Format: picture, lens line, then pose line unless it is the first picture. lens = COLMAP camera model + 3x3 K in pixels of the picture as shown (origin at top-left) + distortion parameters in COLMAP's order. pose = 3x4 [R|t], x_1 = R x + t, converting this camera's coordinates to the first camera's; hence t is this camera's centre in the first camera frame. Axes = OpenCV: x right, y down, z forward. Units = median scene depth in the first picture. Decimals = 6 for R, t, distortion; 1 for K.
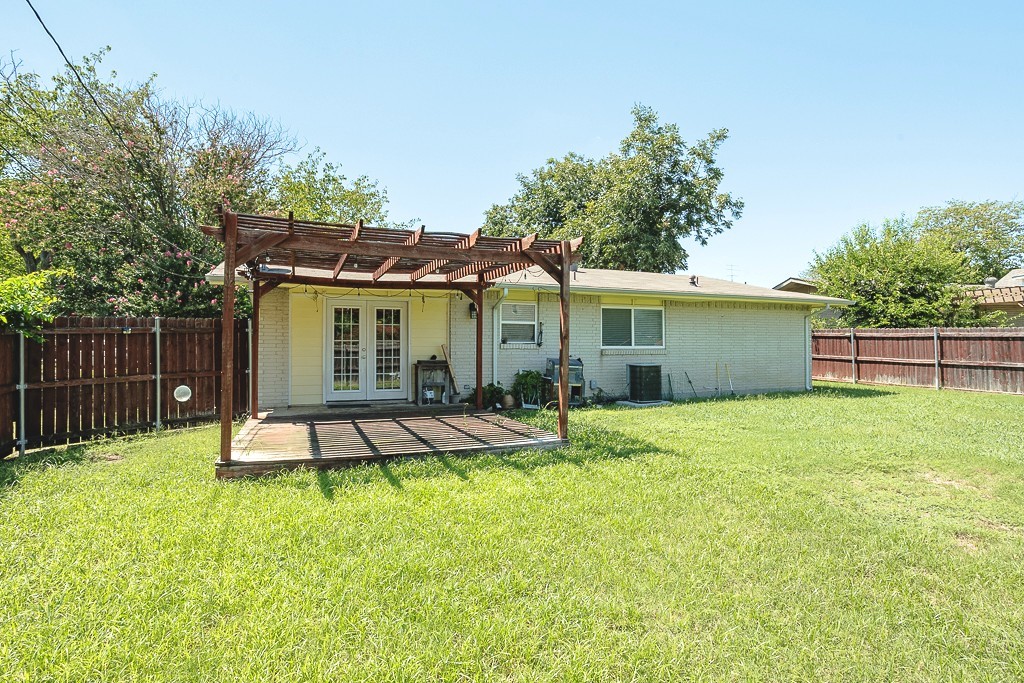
lens RADIAL K [[516.8, 0, 500.5], [0, 516.8, 353.5], [0, 0, 1]] dist [-0.058839, 0.035682]
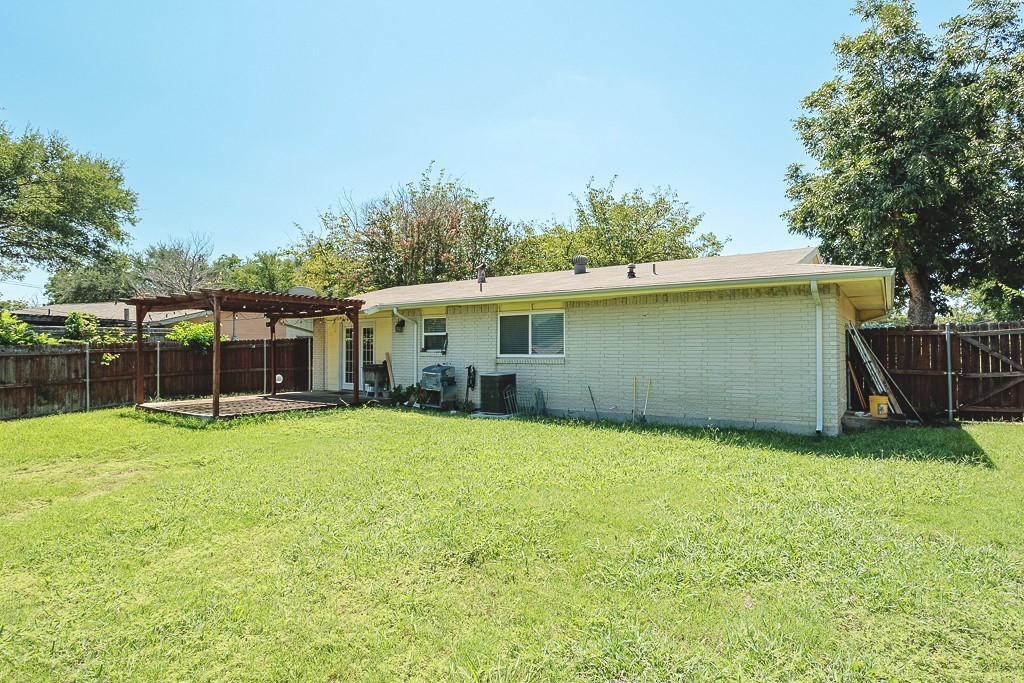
lens RADIAL K [[516.8, 0, 500.5], [0, 516.8, 353.5], [0, 0, 1]] dist [-0.058839, 0.035682]
pose [[0.562946, 0.002535, -0.826490, 1.021552], [-0.011166, 0.999927, -0.004539, -0.011611], [0.826418, 0.011784, 0.562934, 0.440394]]
